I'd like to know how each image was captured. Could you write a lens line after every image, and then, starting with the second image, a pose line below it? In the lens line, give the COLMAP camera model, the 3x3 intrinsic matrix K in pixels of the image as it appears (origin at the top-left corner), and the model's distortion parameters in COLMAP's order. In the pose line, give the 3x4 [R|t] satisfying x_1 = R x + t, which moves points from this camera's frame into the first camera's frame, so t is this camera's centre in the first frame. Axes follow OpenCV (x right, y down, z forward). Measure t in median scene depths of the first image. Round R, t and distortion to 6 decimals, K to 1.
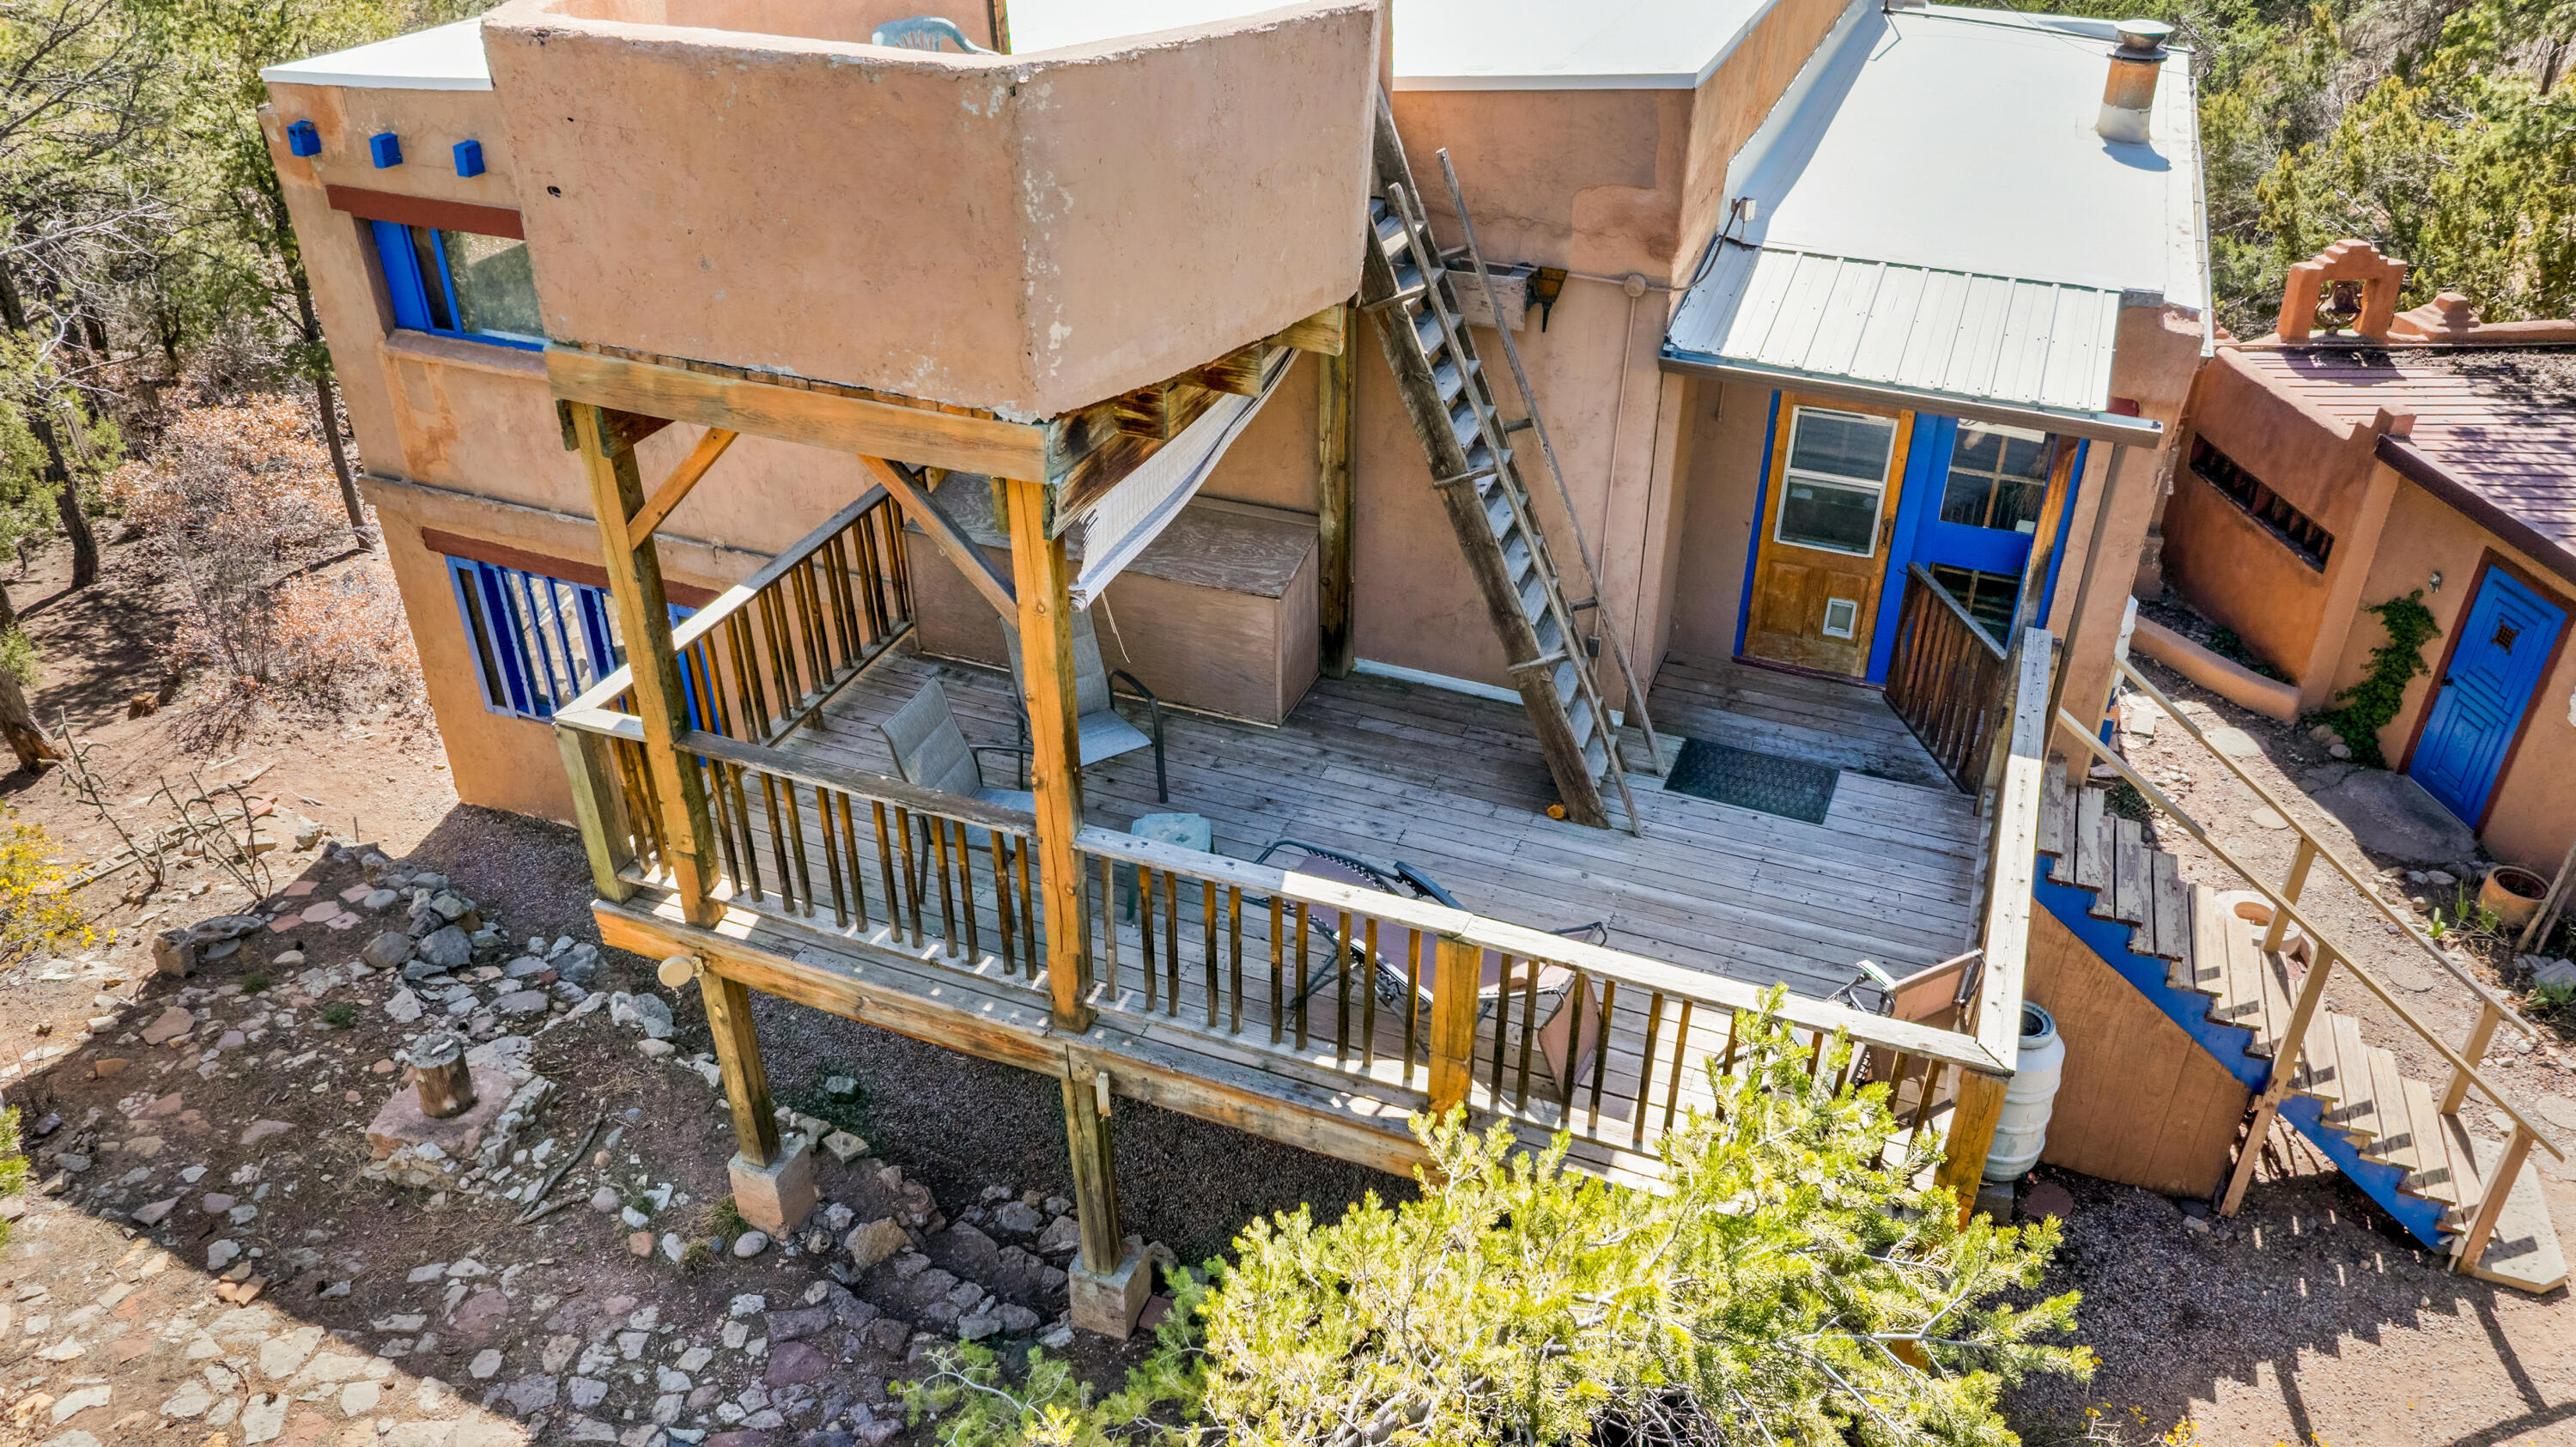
lens RADIAL K [[1823.1, 0, 1285.7], [0, 1823.1, 720.1], [0, 0, 1]] dist [-0.032239, 0.035223]
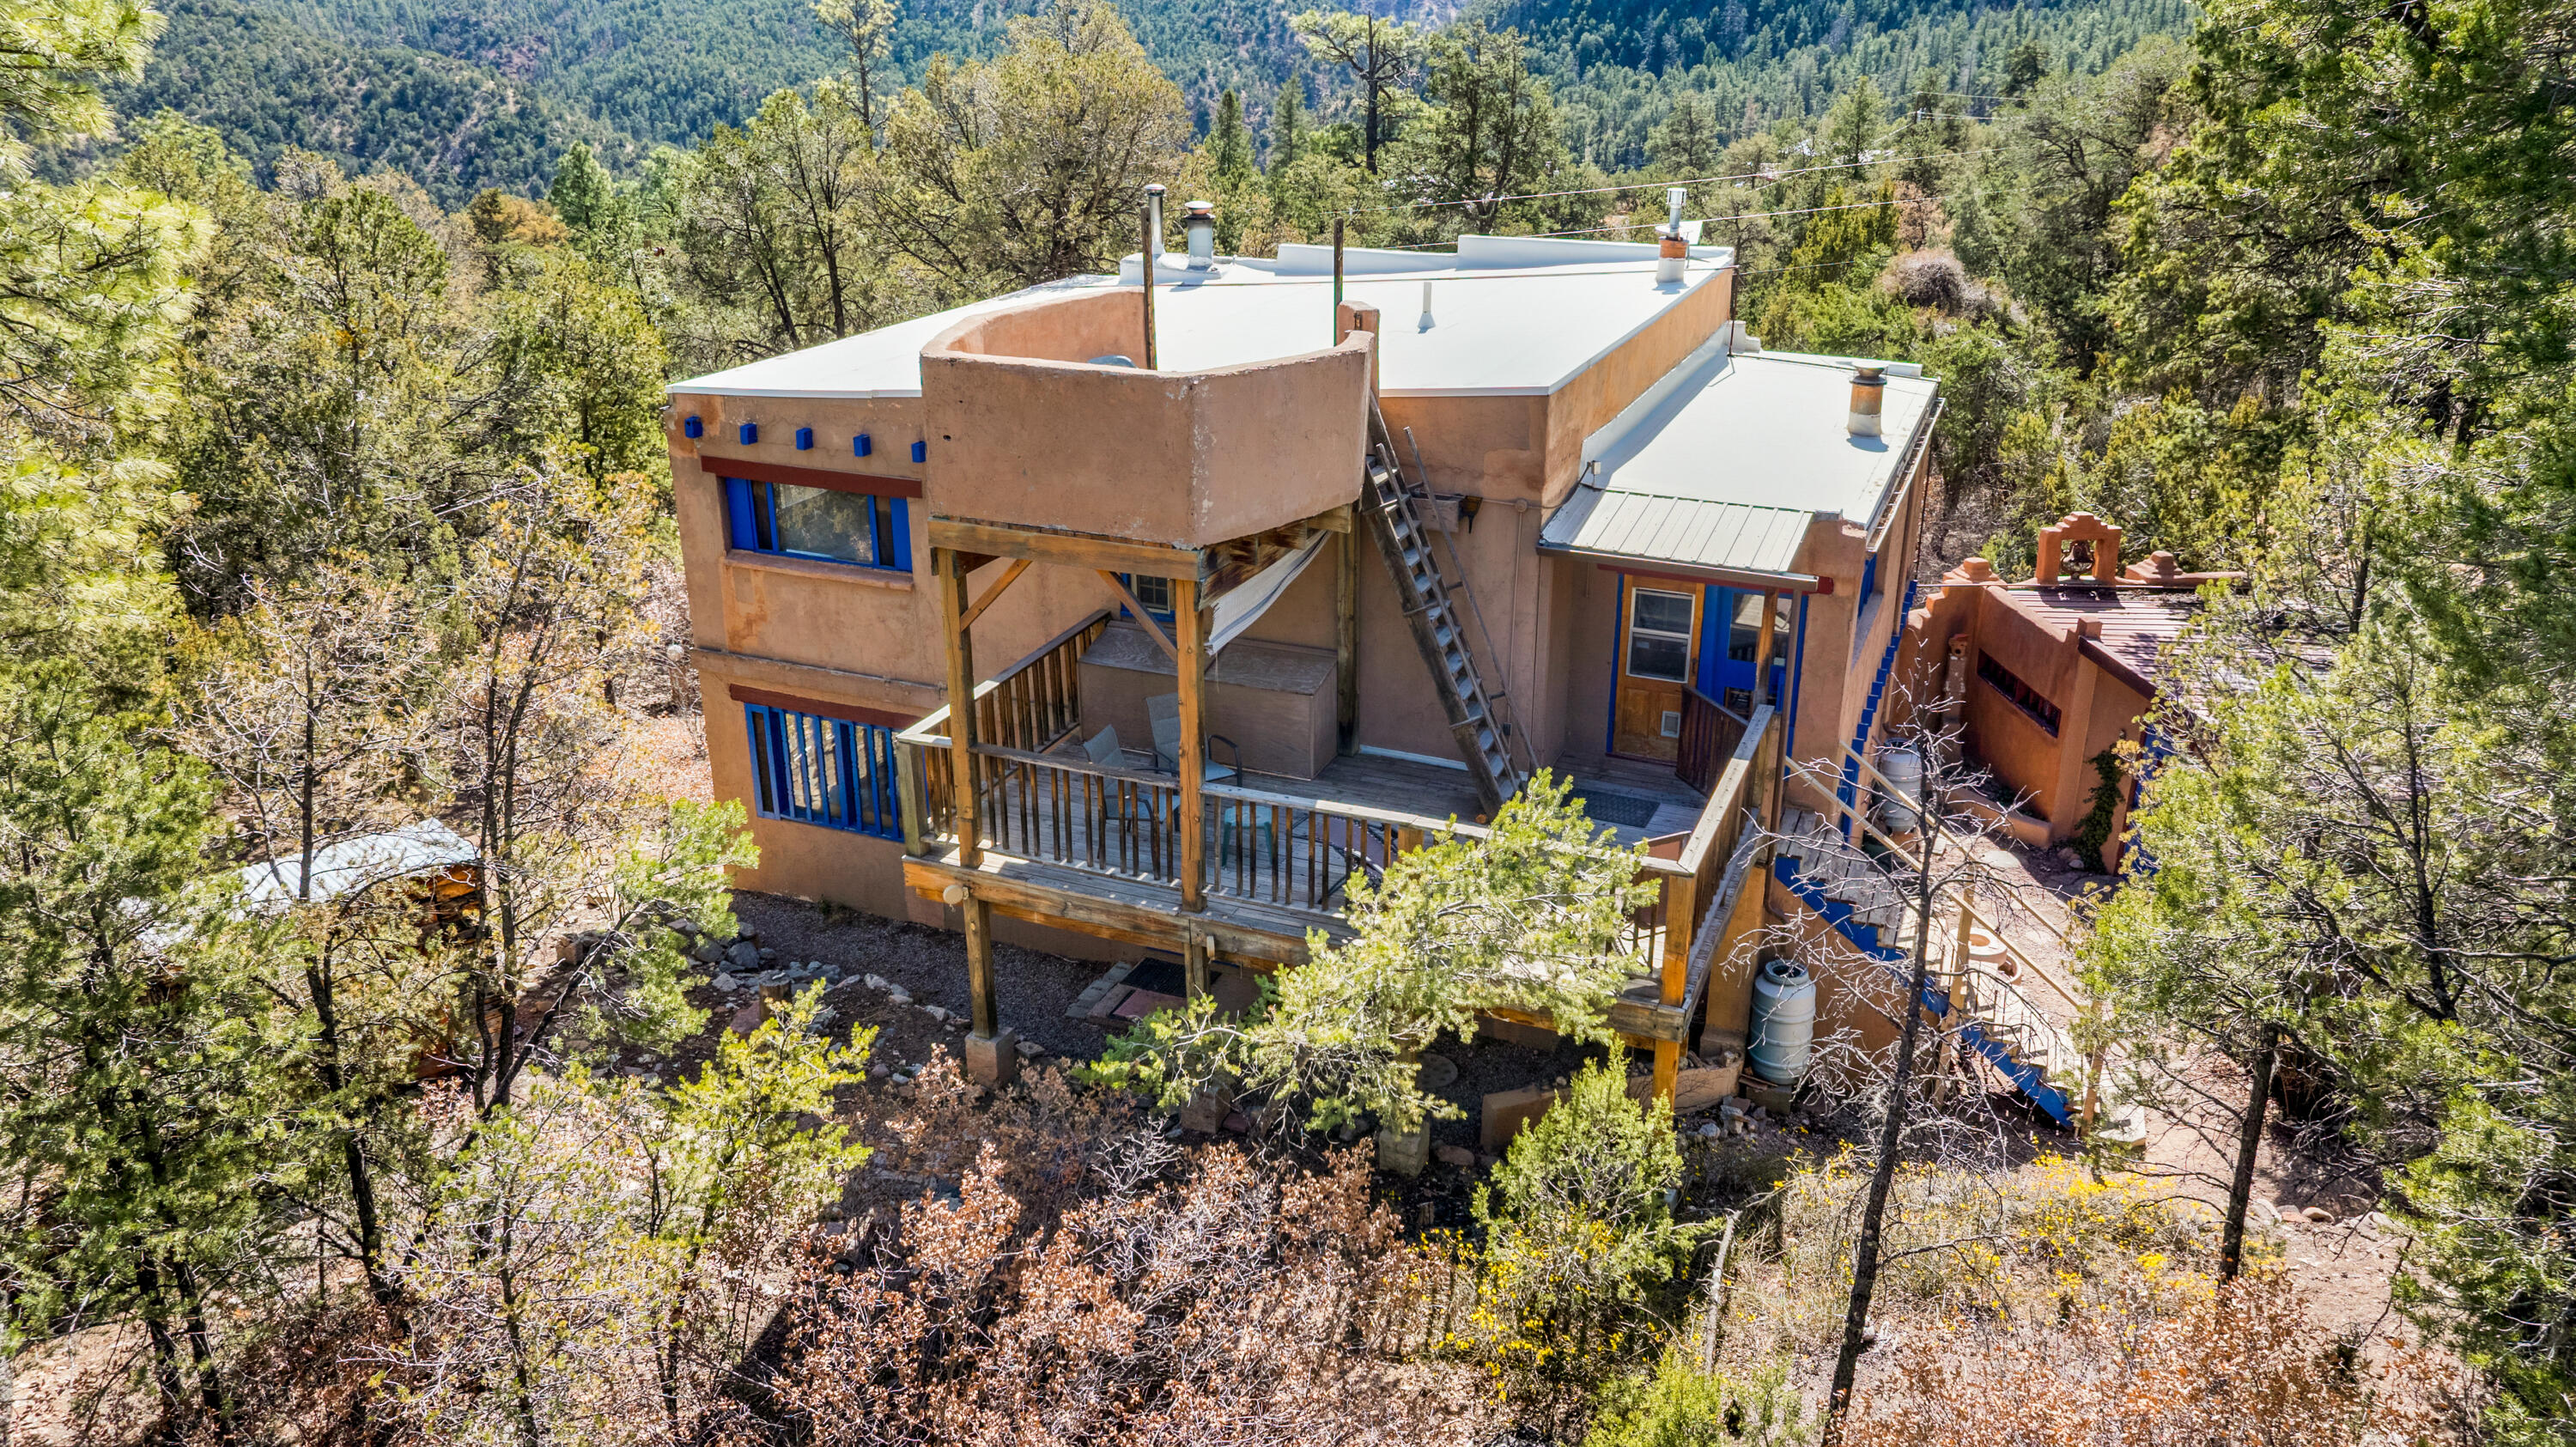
lens RADIAL K [[1823.1, 0, 1292.4], [0, 1823.1, 724.1], [0, 0, 1]] dist [-0.032239, 0.035223]
pose [[0.999910, 0.006584, -0.011705, -0.003260], [-0.008484, 0.985310, -0.170562, 0.257633], [0.010410, 0.170646, 0.985277, -0.658260]]
